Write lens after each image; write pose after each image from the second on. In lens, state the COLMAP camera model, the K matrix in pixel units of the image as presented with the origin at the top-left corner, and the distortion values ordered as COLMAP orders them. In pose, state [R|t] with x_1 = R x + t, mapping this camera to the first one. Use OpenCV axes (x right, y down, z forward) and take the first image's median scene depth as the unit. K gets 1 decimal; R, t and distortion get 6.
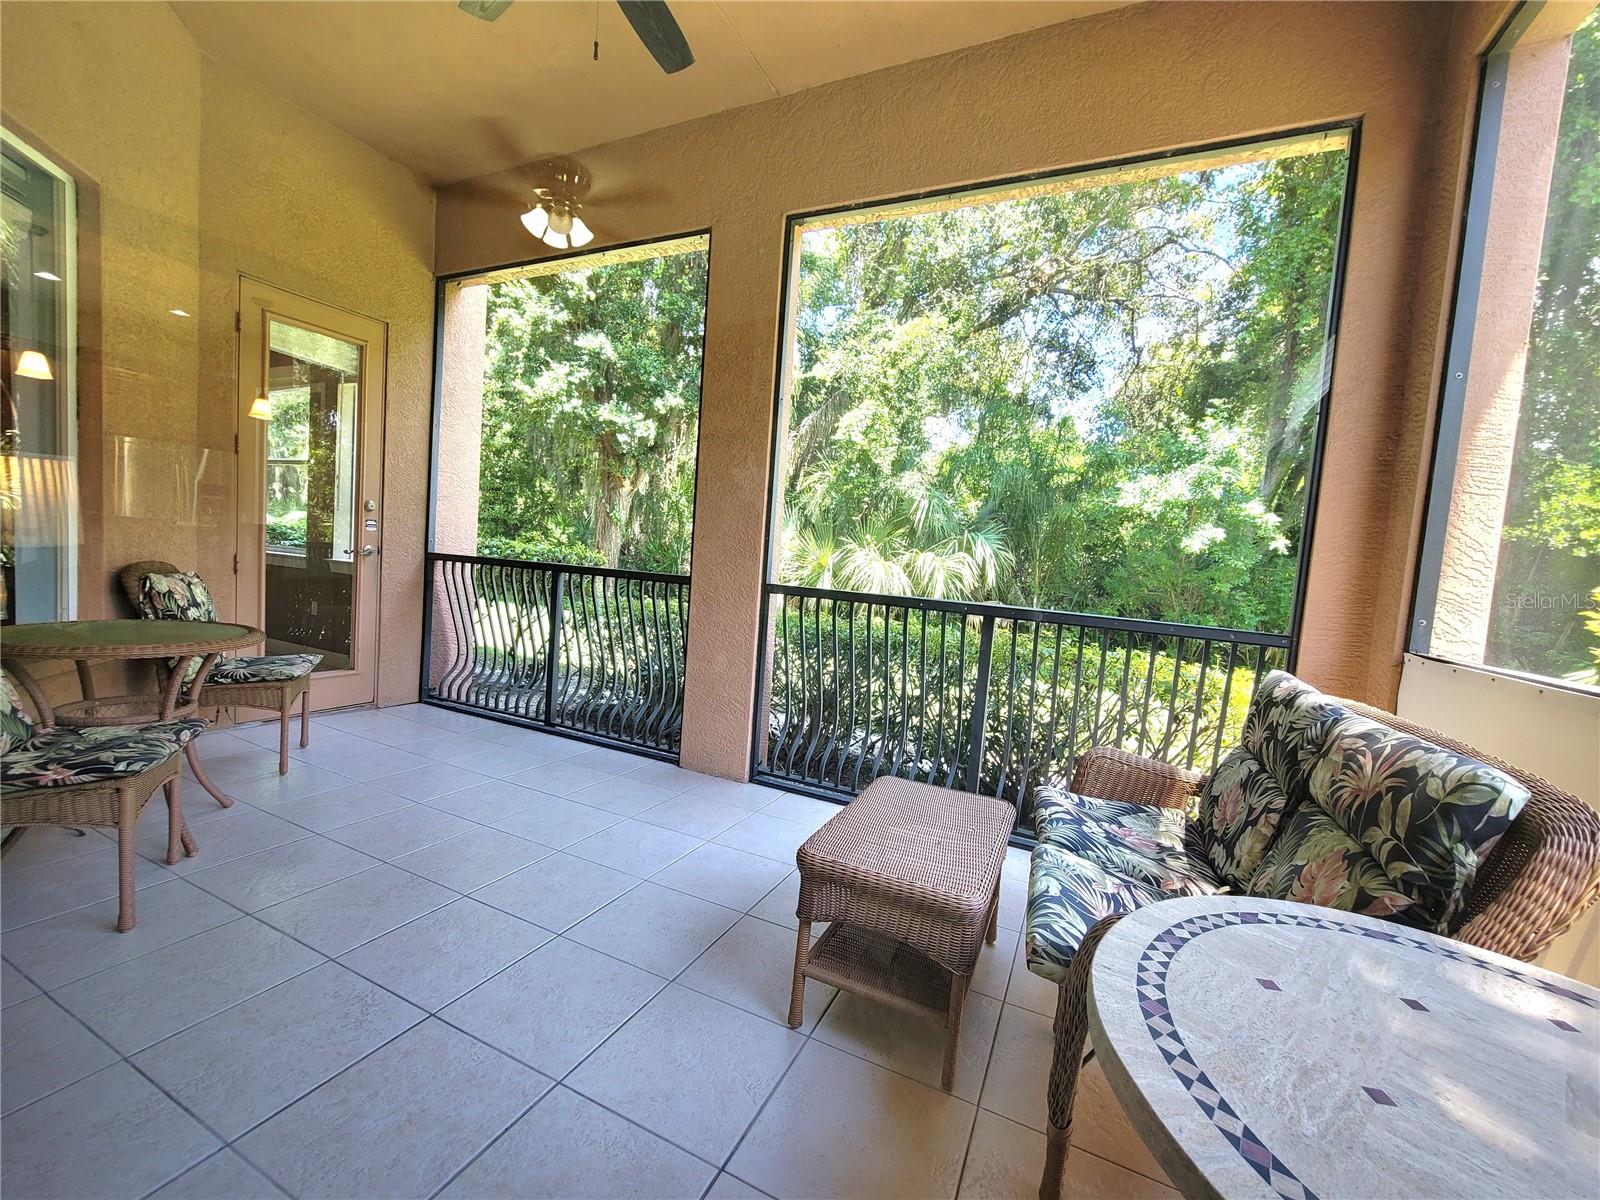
lens RADIAL K [[656.7, 0, 798.9], [0, 656.7, 600.7], [0, 0, 1]] dist [-0.007642, 0.002381]
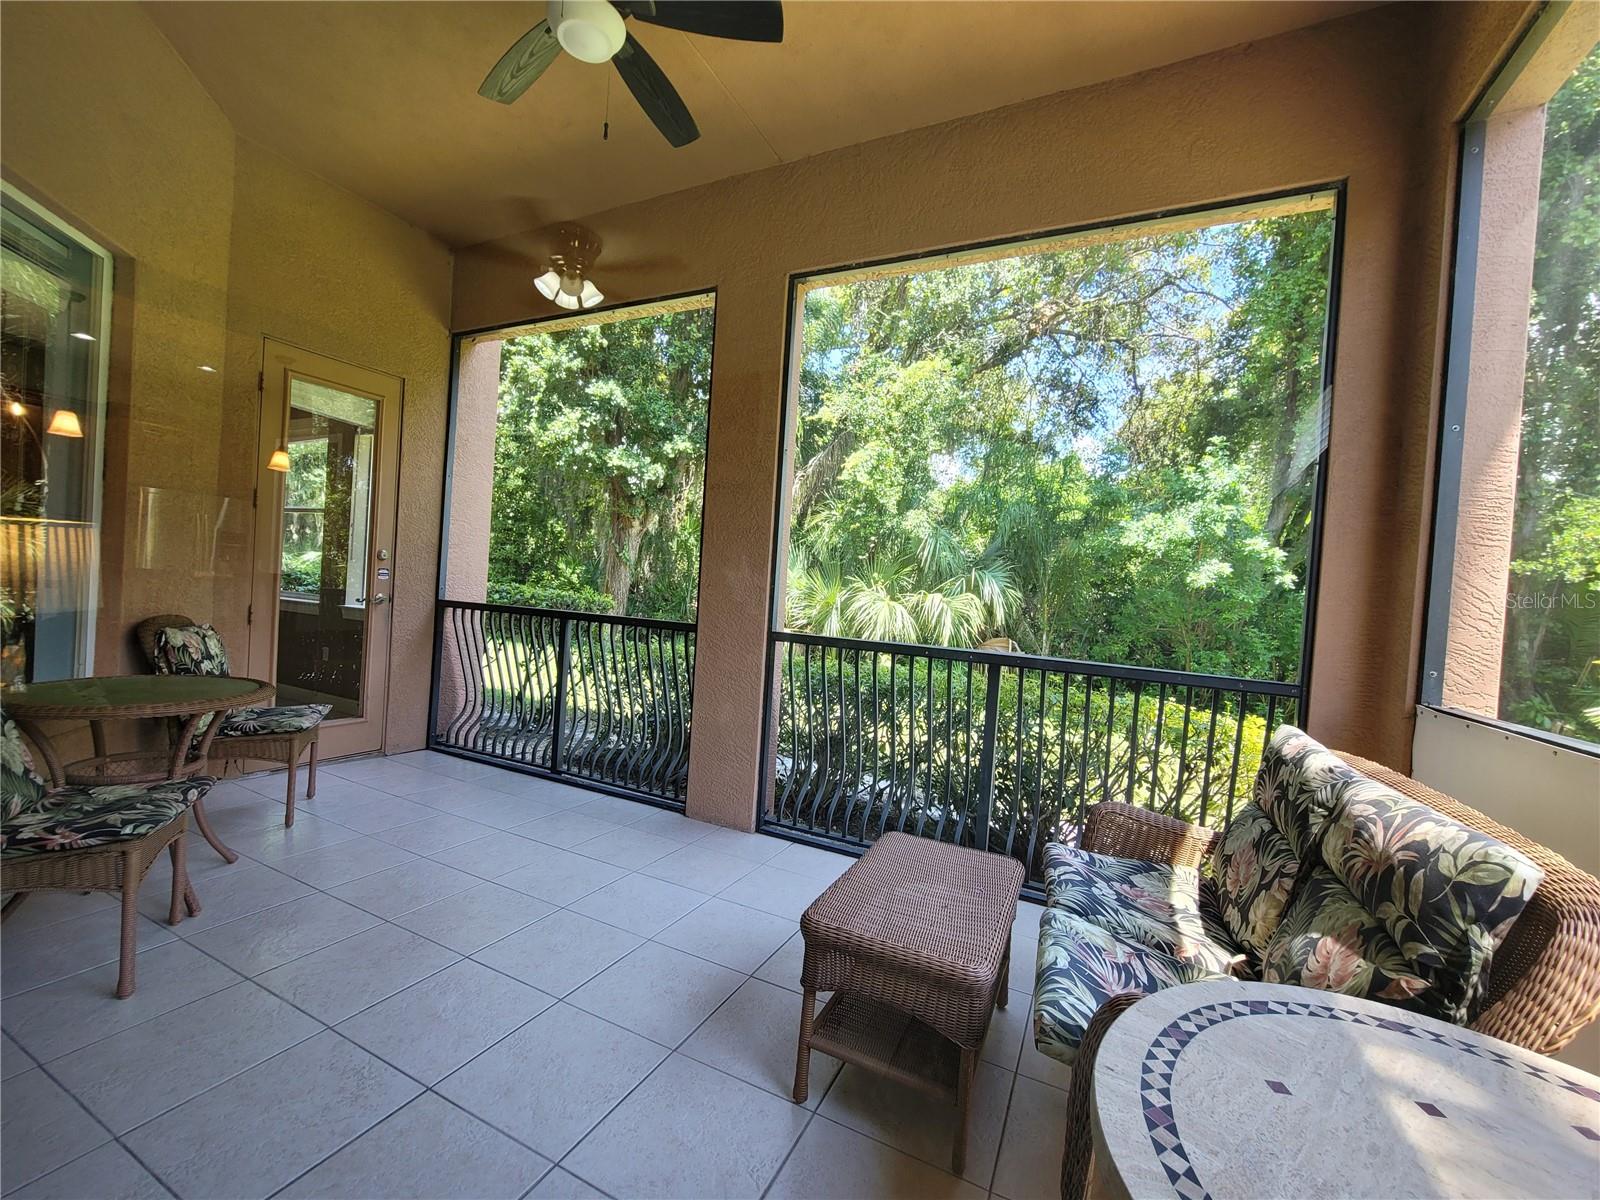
lens RADIAL K [[656.7, 0, 798.8], [0, 656.7, 600.3], [0, 0, 1]] dist [-0.007642, 0.002381]
pose [[0.999889, -0.007129, -0.013090, 0.004844], [0.006416, 0.998535, -0.053727, -0.018483], [0.013454, 0.053637, 0.998470, -0.004040]]
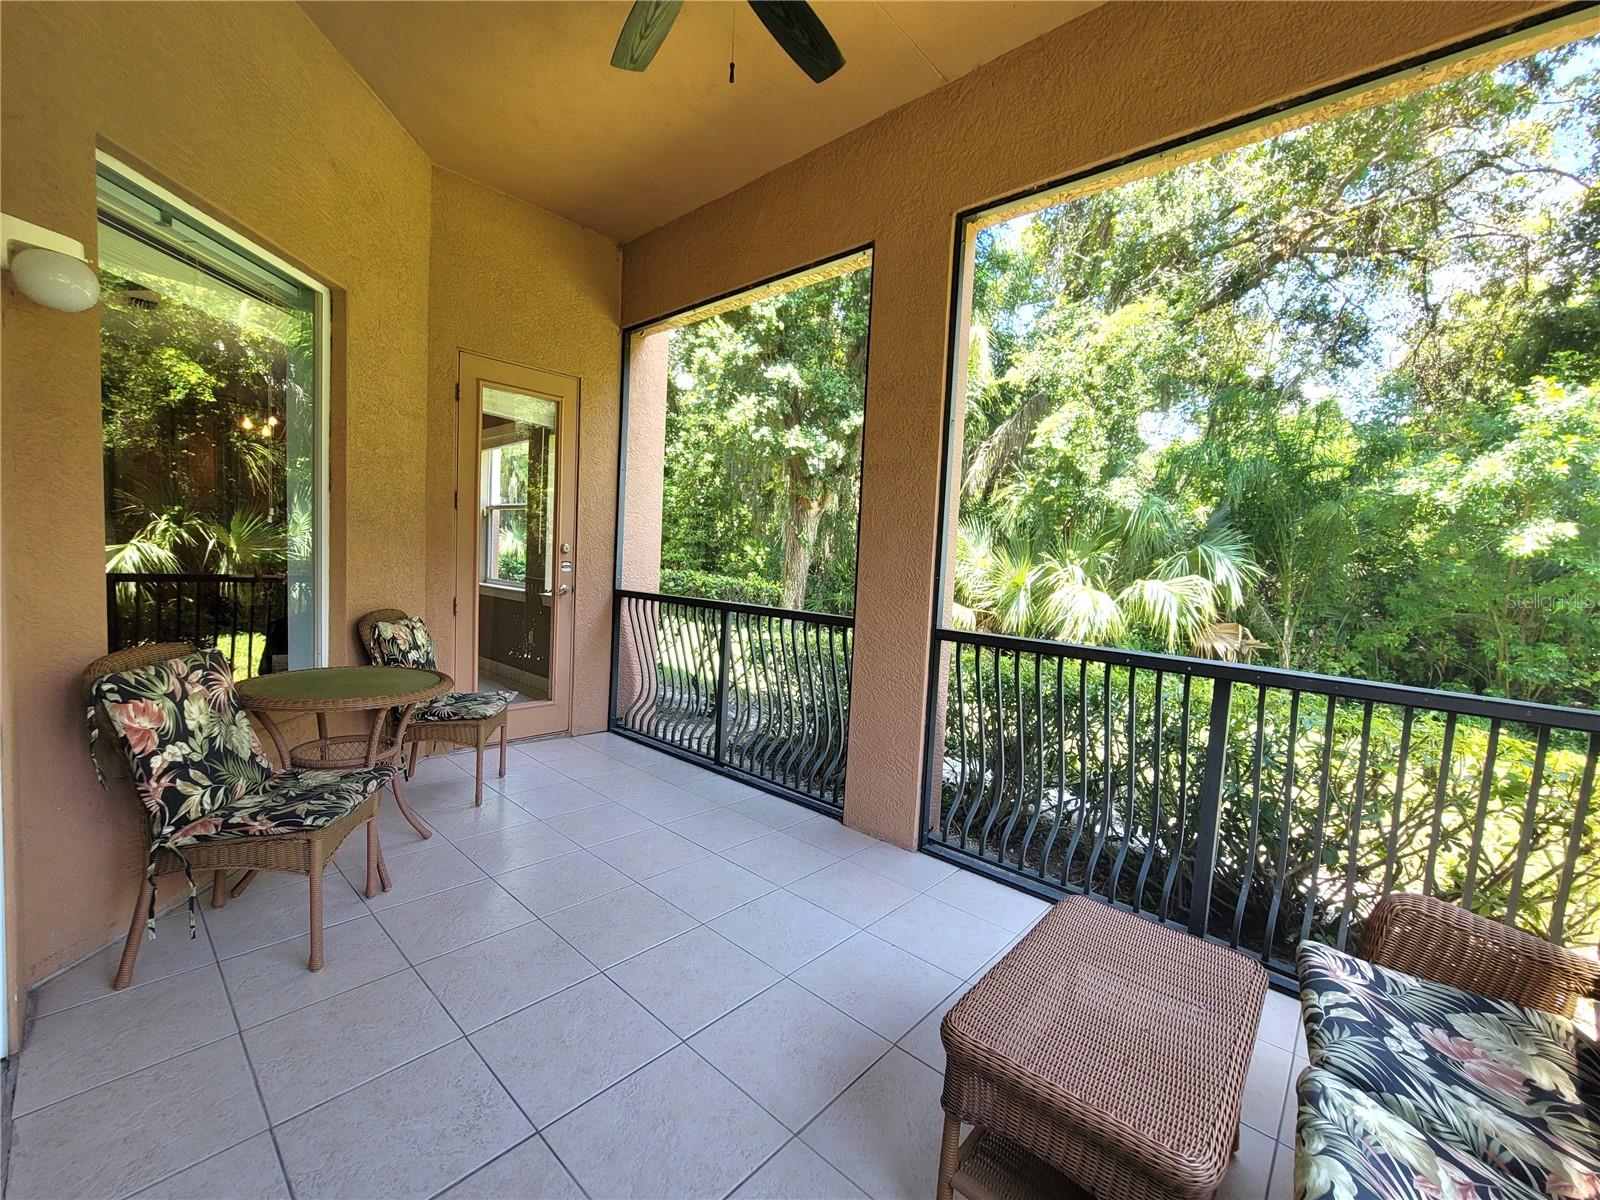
lens RADIAL K [[656.7, 0, 799.0], [0, 656.7, 600.8], [0, 0, 1]] dist [-0.007642, 0.002381]
pose [[0.957245, -0.004432, -0.289245, 0.028612], [-0.000950, 0.999829, -0.018464, -0.045803], [0.289278, 0.017949, 0.957077, 0.093800]]
